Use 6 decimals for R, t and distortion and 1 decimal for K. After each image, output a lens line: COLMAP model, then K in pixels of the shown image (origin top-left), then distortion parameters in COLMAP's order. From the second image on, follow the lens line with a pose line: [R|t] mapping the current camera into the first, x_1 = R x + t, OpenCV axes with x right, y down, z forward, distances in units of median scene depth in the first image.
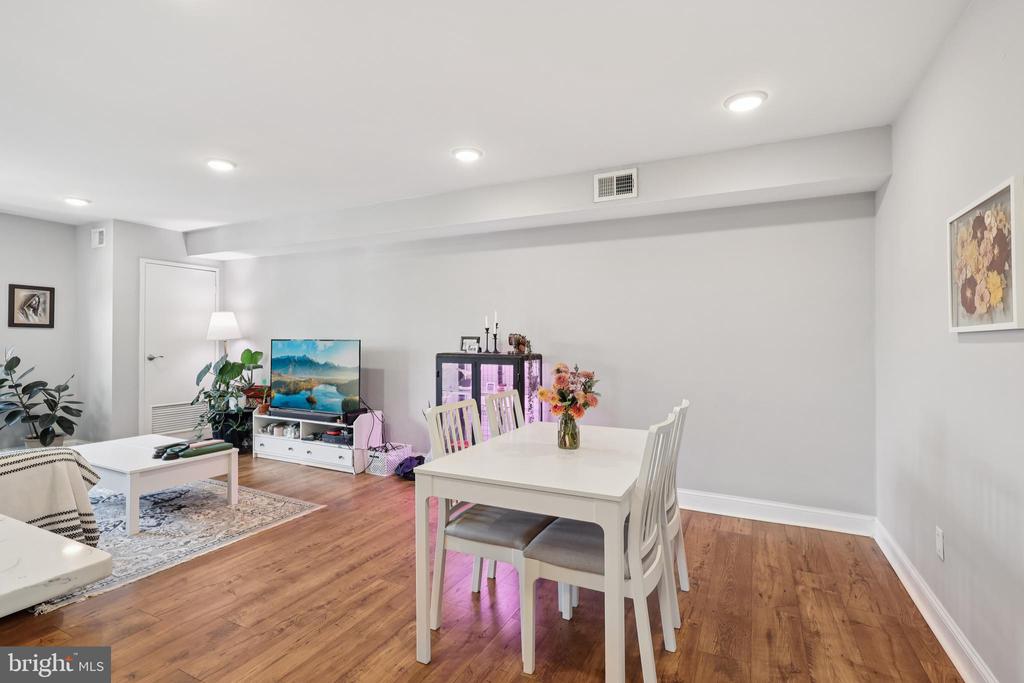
lens RADIAL K [[491.1, 0, 502.4], [0, 491.1, 335.8], [0, 0, 1]] dist [-0.014230, 0.005000]
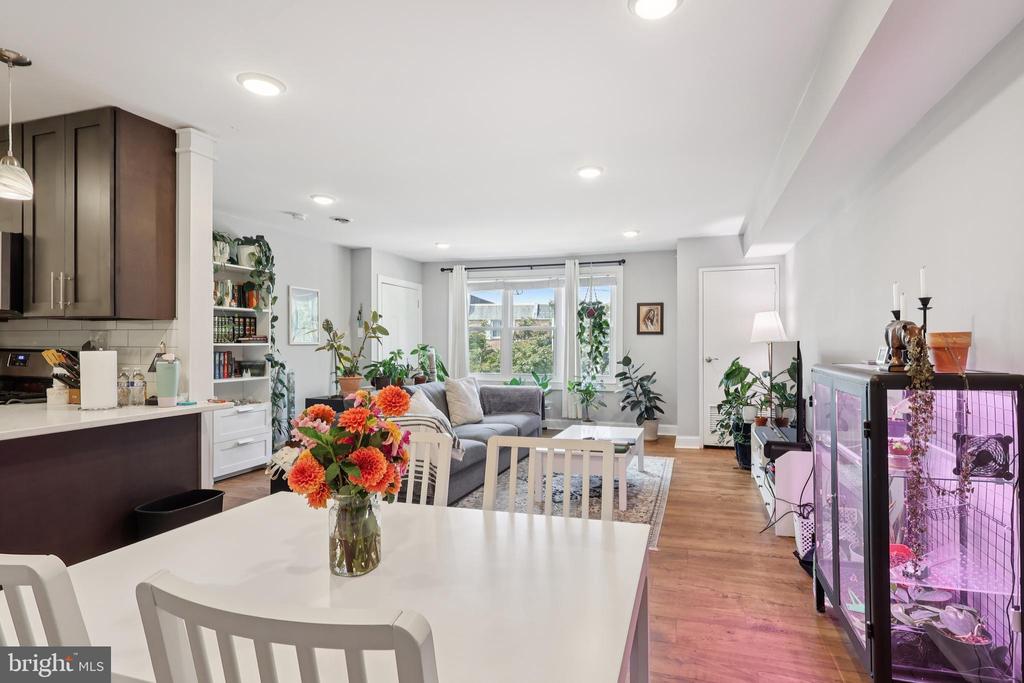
lens RADIAL K [[491.1, 0, 559.7], [0, 491.1, 343.7], [0, 0, 1]] dist [-0.014230, 0.005000]
pose [[0.199093, -0.003375, -0.979975, 0.441392], [0.013984, 0.999902, -0.000602, 0.008071], [0.979881, -0.013584, 0.199121, 0.758843]]
